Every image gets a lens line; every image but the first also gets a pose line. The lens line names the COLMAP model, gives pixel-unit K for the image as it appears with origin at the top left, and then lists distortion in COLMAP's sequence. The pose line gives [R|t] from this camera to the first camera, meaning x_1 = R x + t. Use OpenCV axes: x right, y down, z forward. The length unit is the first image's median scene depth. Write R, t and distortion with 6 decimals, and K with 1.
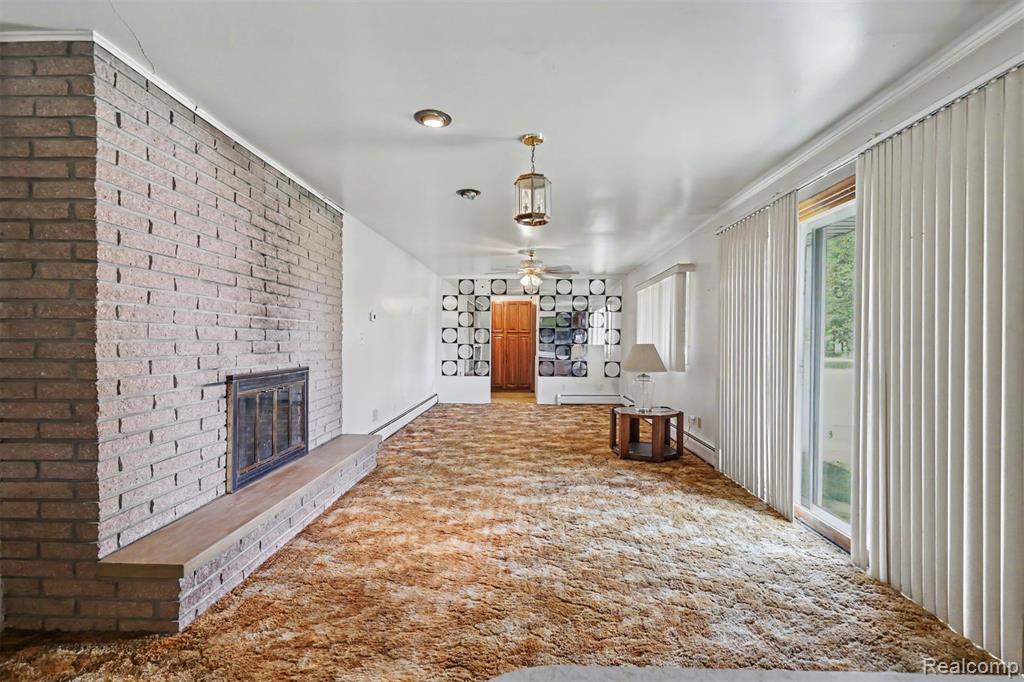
lens RADIAL K [[456.4, 0, 513.5], [0, 456.4, 313.0], [0, 0, 1]] dist [0.008690, 0.000174]
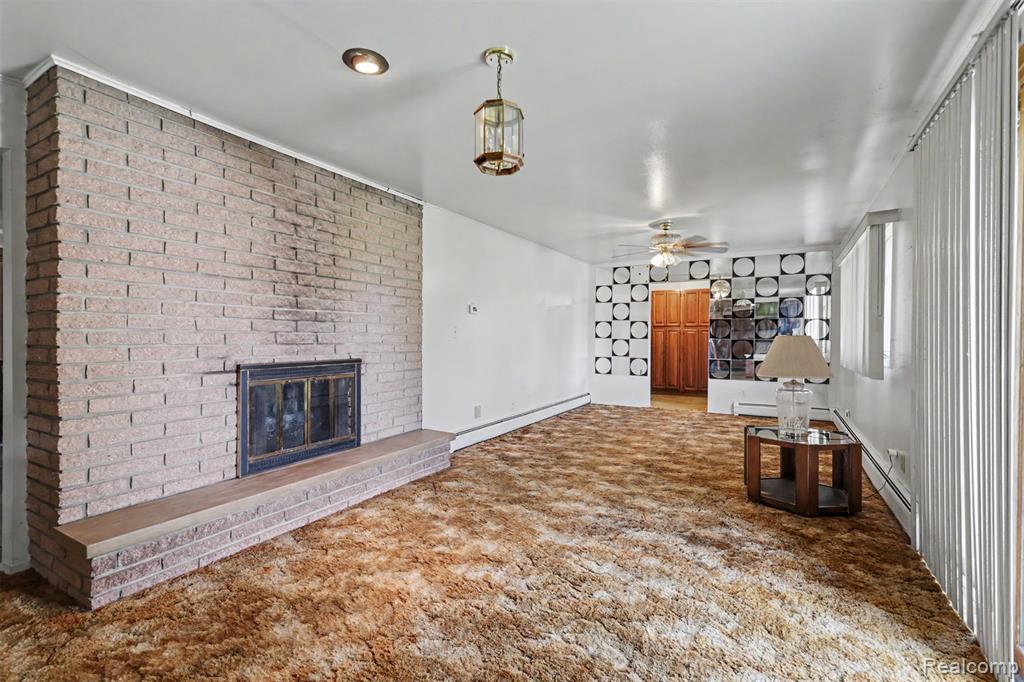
lens RADIAL K [[456.4, 0, 513.5], [0, 456.4, 313.0], [0, 0, 1]] dist [0.008690, 0.000174]
pose [[0.883694, -0.028807, -0.467178, 0.349218], [0.031330, 0.999506, -0.002369, 0.033734], [0.467016, -0.012543, 0.884160, 0.305678]]
